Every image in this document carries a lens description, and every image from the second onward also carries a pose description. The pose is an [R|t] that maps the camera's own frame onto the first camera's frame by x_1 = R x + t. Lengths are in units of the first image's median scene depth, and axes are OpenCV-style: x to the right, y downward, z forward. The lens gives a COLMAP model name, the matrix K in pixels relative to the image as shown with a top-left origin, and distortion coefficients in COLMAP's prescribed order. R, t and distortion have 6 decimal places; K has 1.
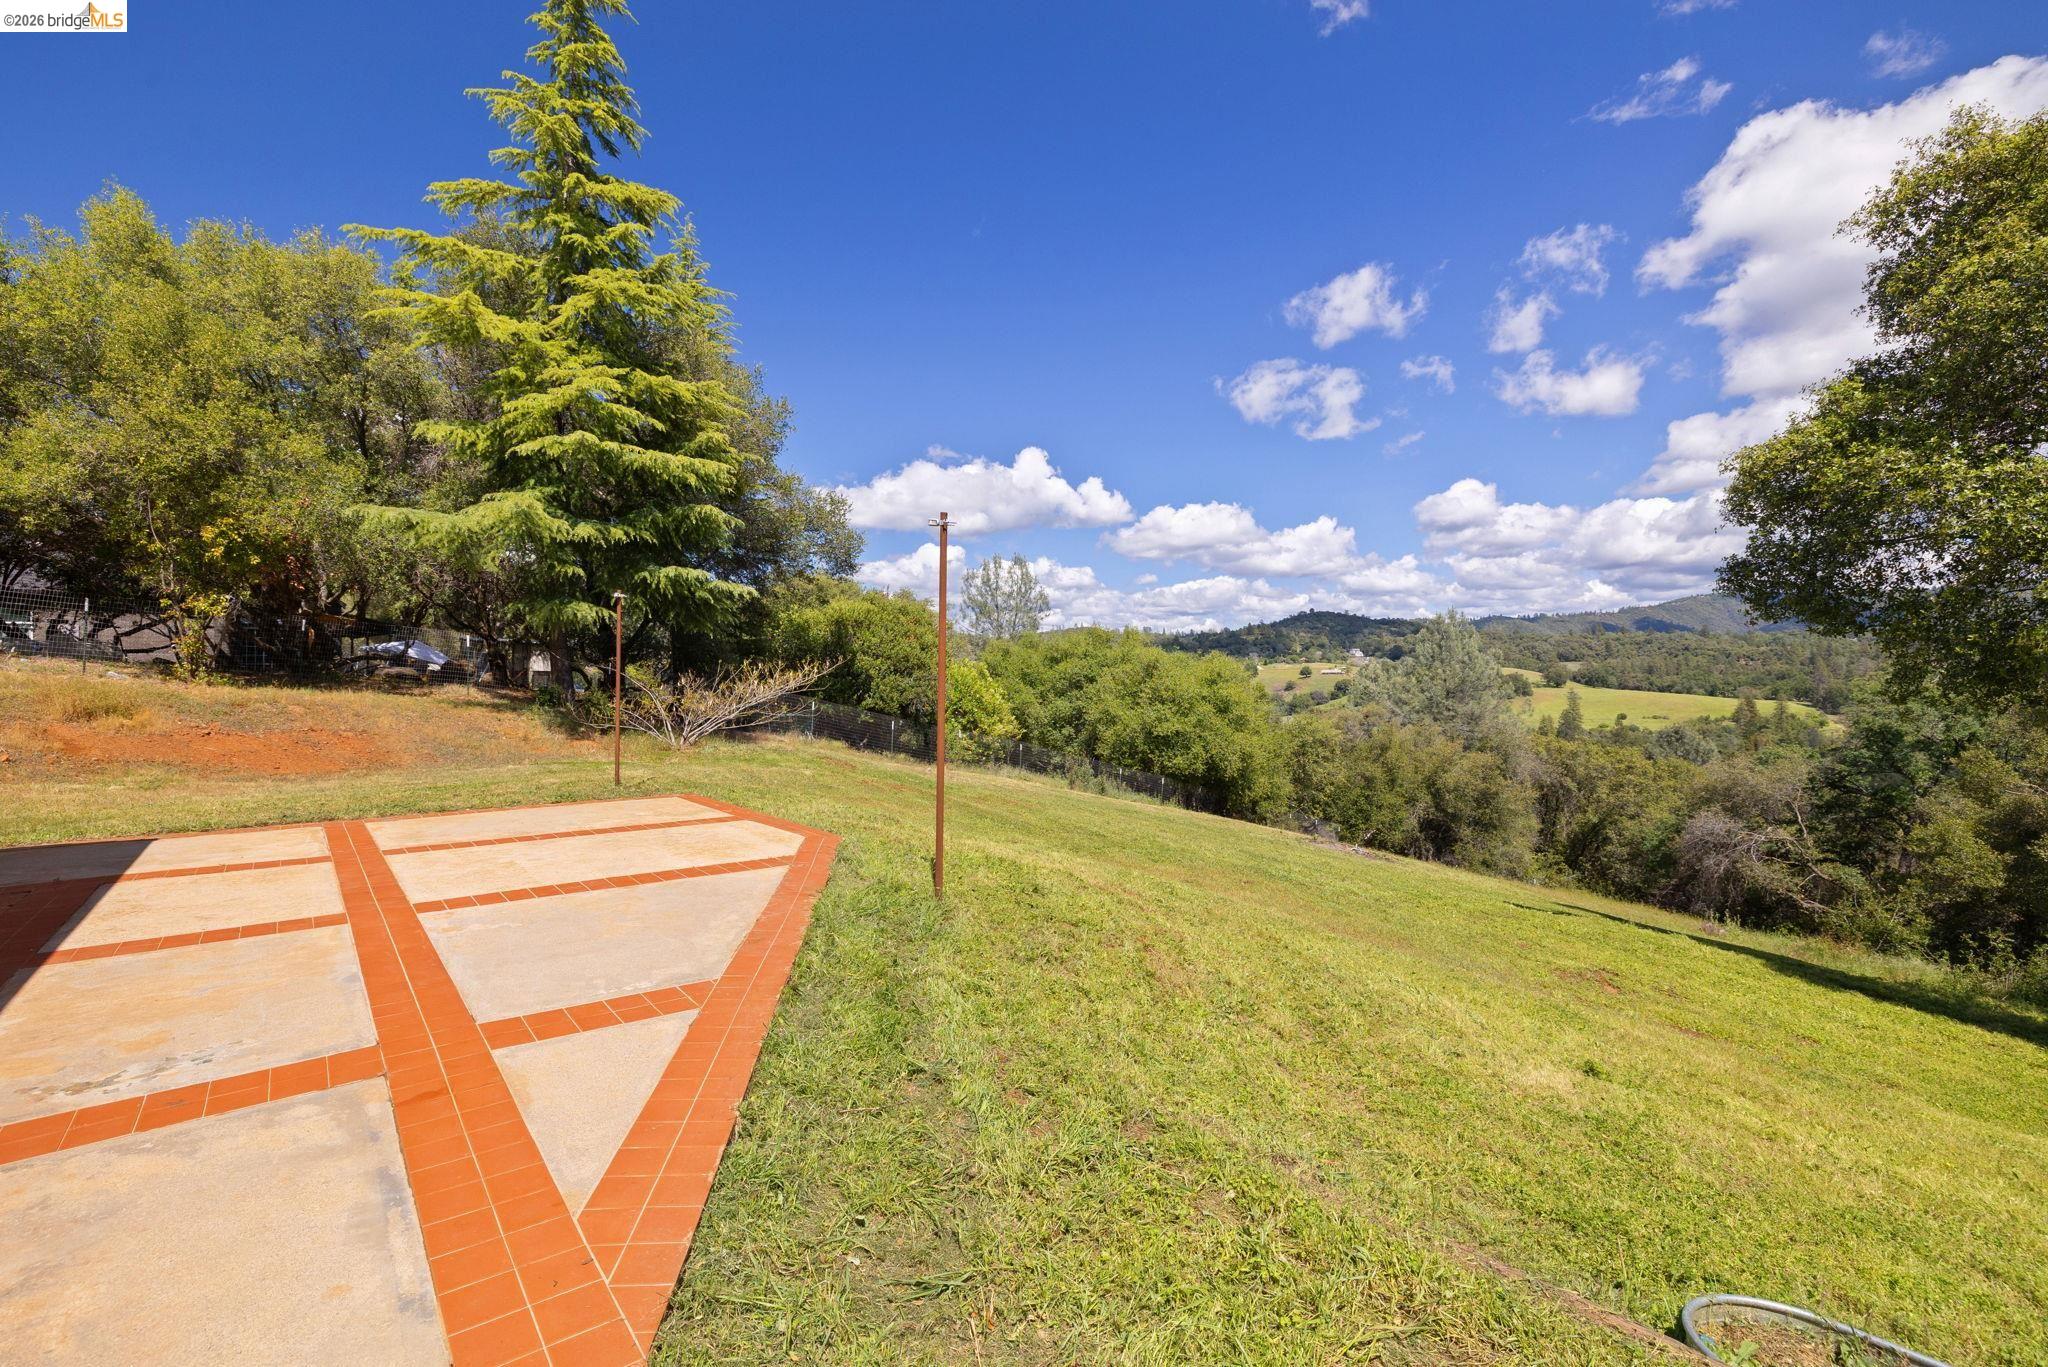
lens RADIAL K [[878.0, 0, 1025.3], [0, 878.0, 672.9], [0, 0, 1]] dist [-0.041717, 0.015987]
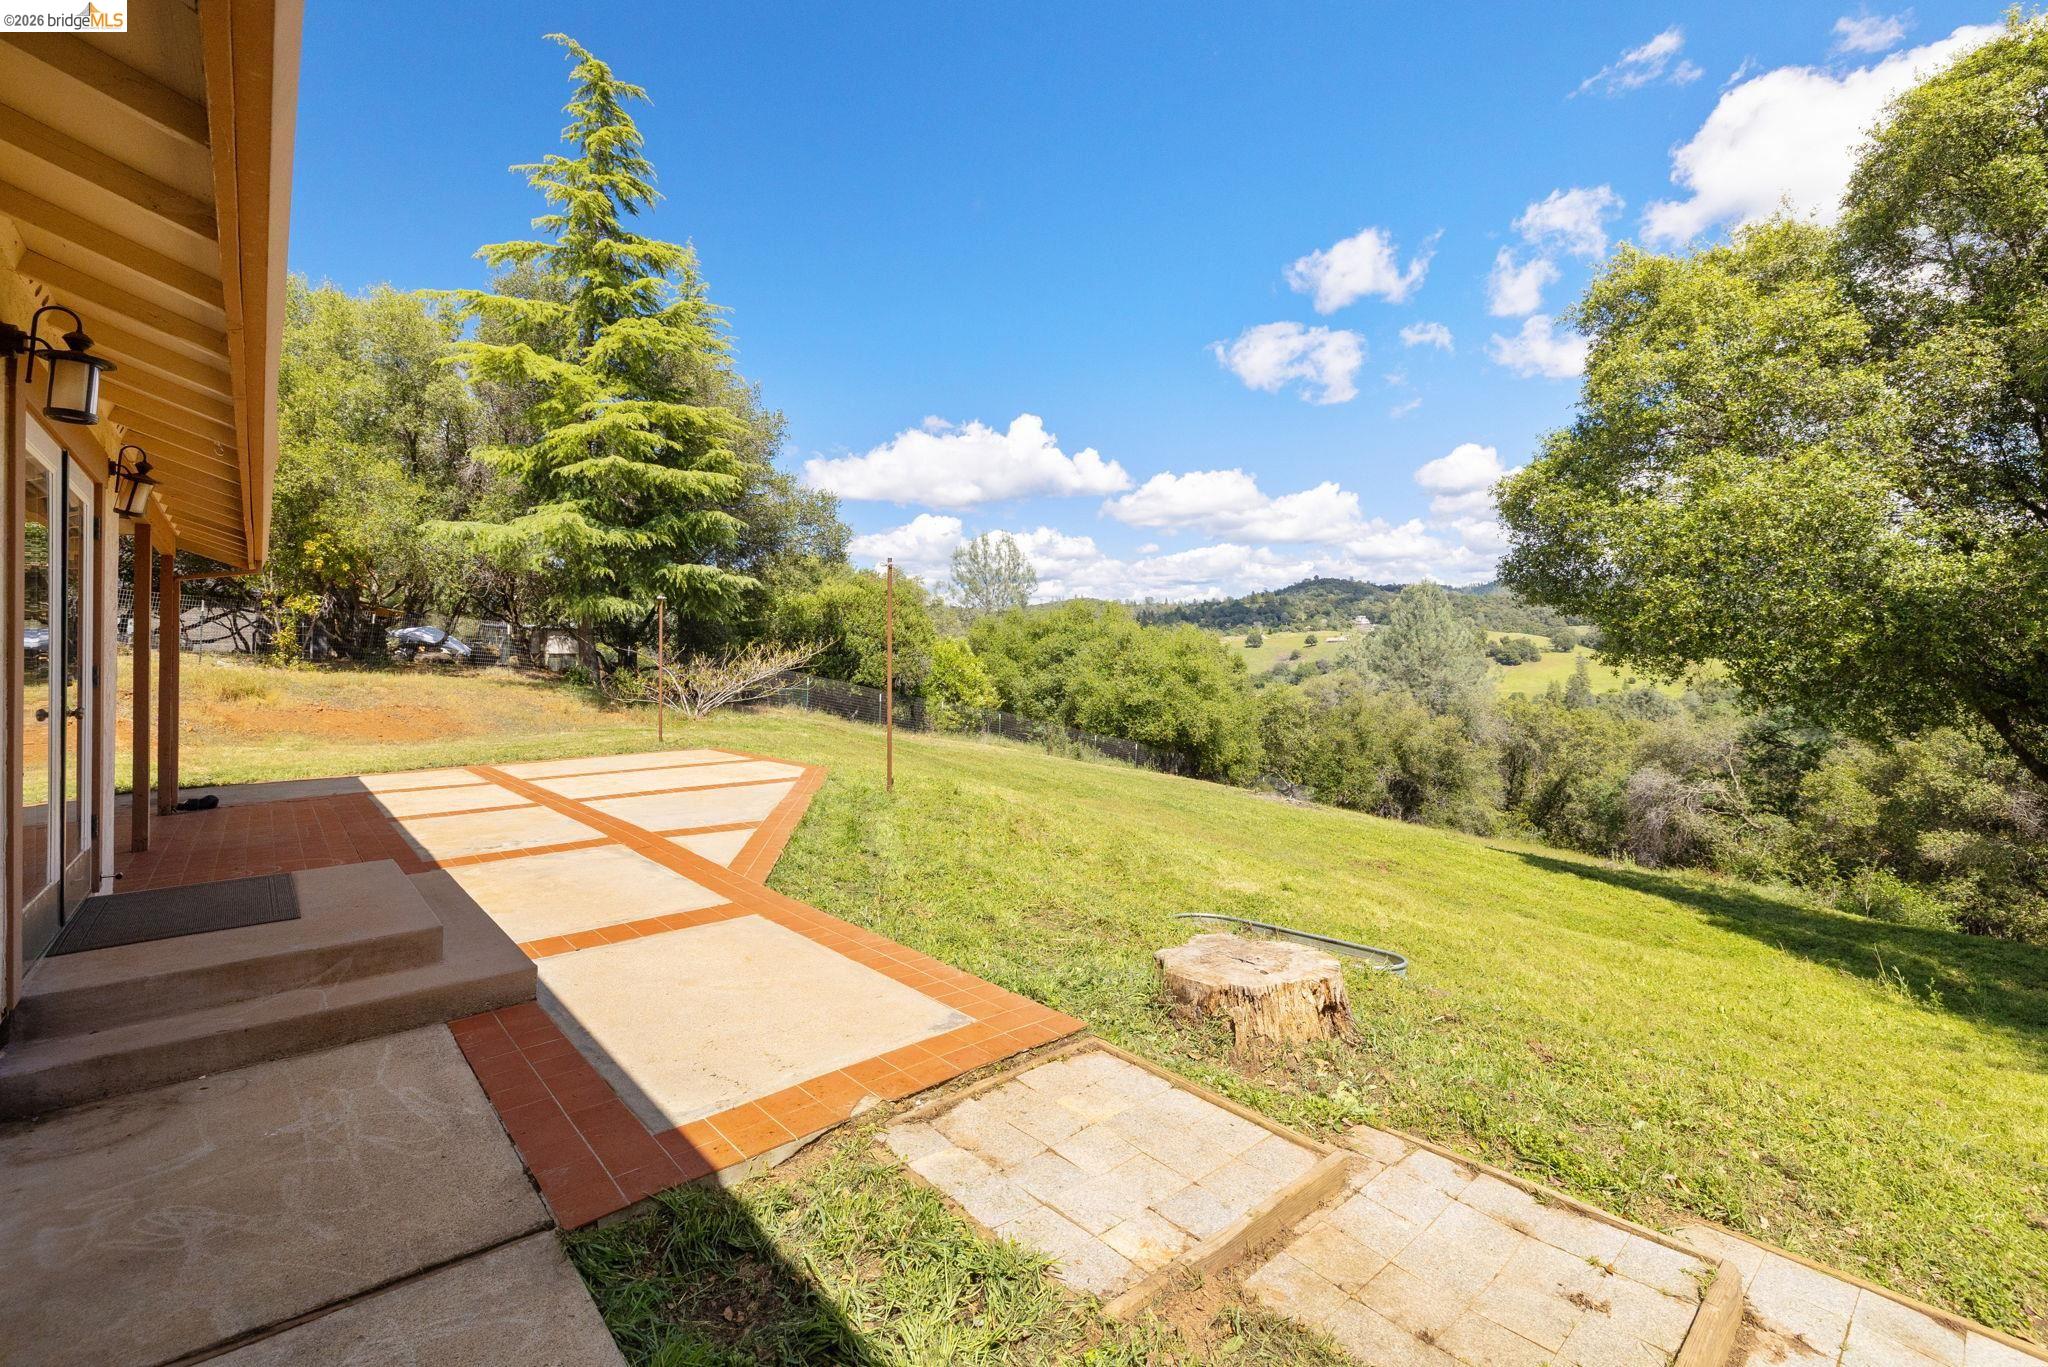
lens RADIAL K [[911.5, 0, 1050.3], [0, 911.5, 616.2], [0, 0, 1]] dist [-0.024901, 0.000230]
pose [[0.999571, -0.014518, 0.025451, 0.039741], [0.015328, 0.999372, -0.031948, -0.003554], [-0.024971, 0.032325, 0.999165, -0.175497]]
